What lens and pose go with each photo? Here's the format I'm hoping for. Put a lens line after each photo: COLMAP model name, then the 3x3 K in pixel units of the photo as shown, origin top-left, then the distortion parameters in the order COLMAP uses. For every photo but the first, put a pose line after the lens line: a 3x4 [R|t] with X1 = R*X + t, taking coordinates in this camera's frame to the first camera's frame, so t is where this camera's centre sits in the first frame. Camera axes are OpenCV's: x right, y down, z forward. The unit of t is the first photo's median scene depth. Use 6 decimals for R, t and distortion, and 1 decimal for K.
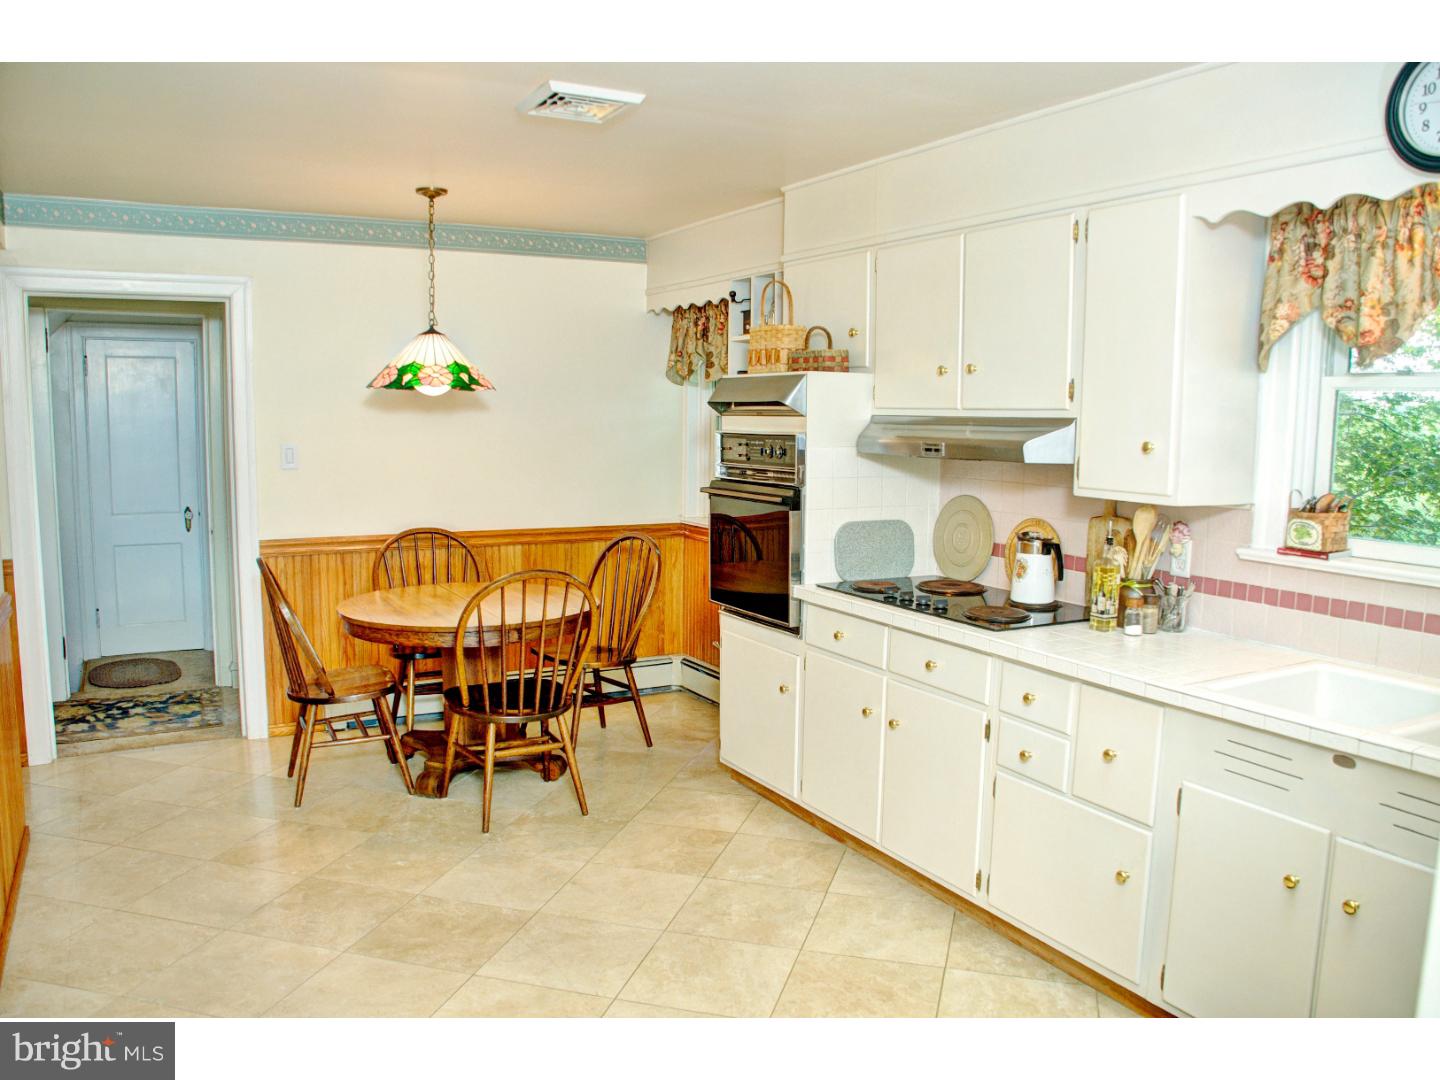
lens RADIAL K [[1180.4, 0, 726.5], [0, 1180.4, 547.0], [0, 0, 1]] dist [-0.126963, 0.079543]
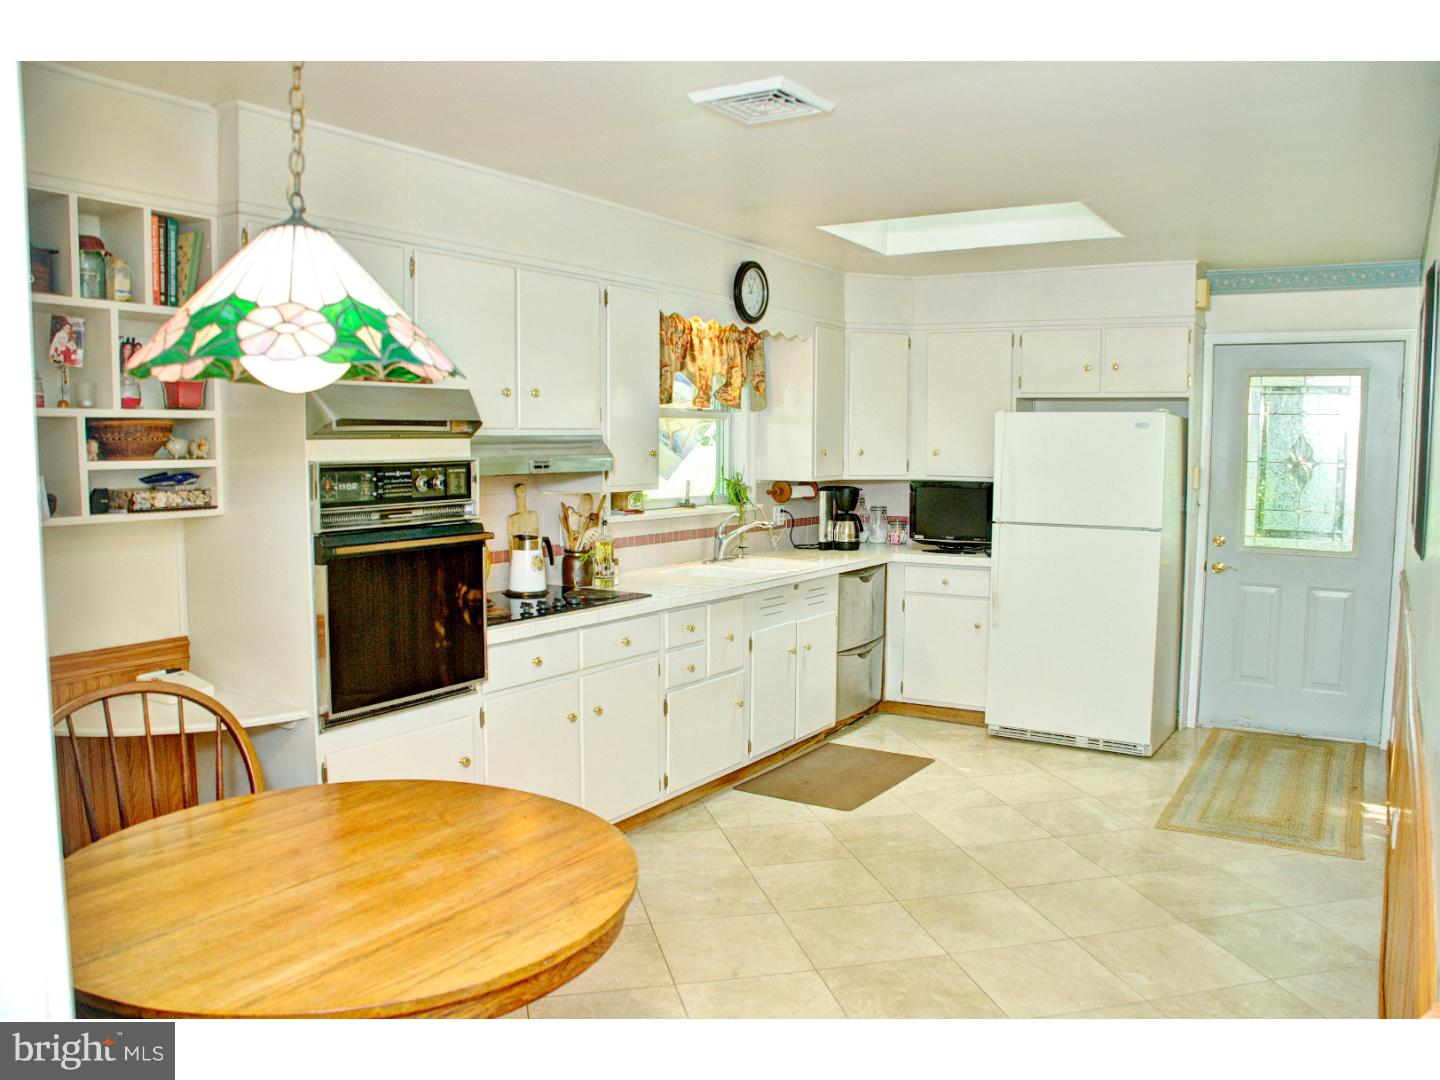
lens RADIAL K [[1180.4, 0, 722.2], [0, 1180.4, 538.8], [0, 0, 1]] dist [-0.126963, 0.079543]
pose [[-0.506870, -0.082574, 0.858059, -0.859778], [0.088130, 0.985222, 0.146871, -0.163928], [-0.857506, 0.150065, -0.492102, 1.411856]]
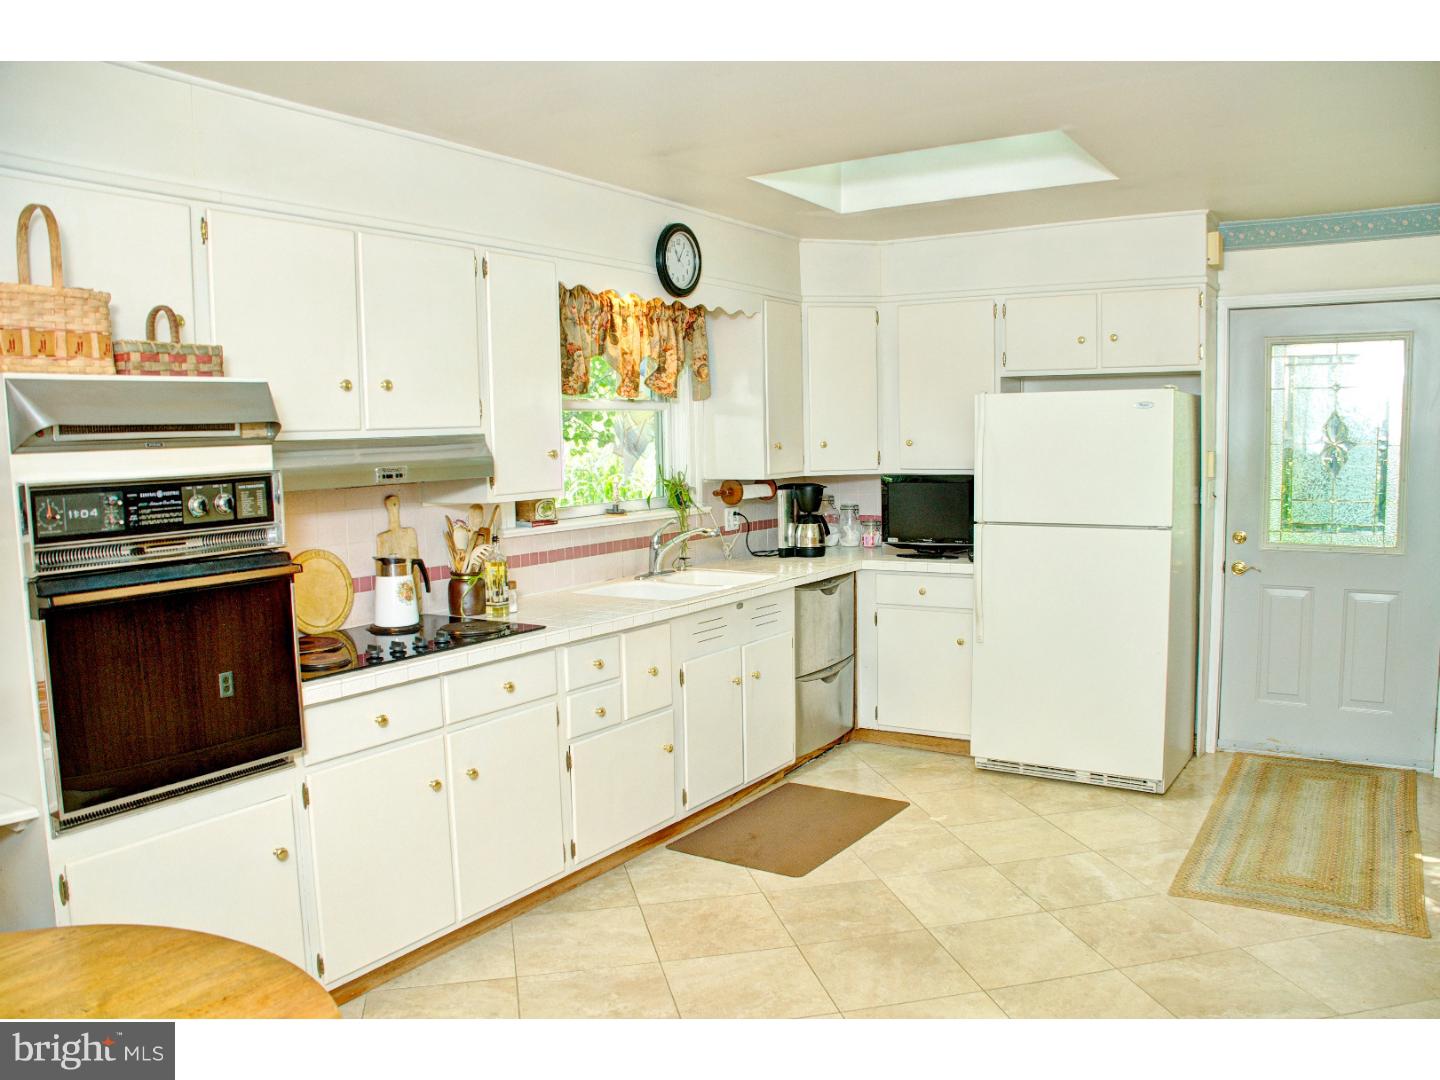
lens RADIAL K [[1180.4, 0, 715.3], [0, 1180.4, 541.0], [0, 0, 1]] dist [-0.126963, 0.079543]
pose [[-0.493517, -0.078707, 0.866168, -0.716753], [0.113742, 0.981503, 0.153994, -0.143905], [-0.862267, 0.174518, -0.475436, 1.226122]]
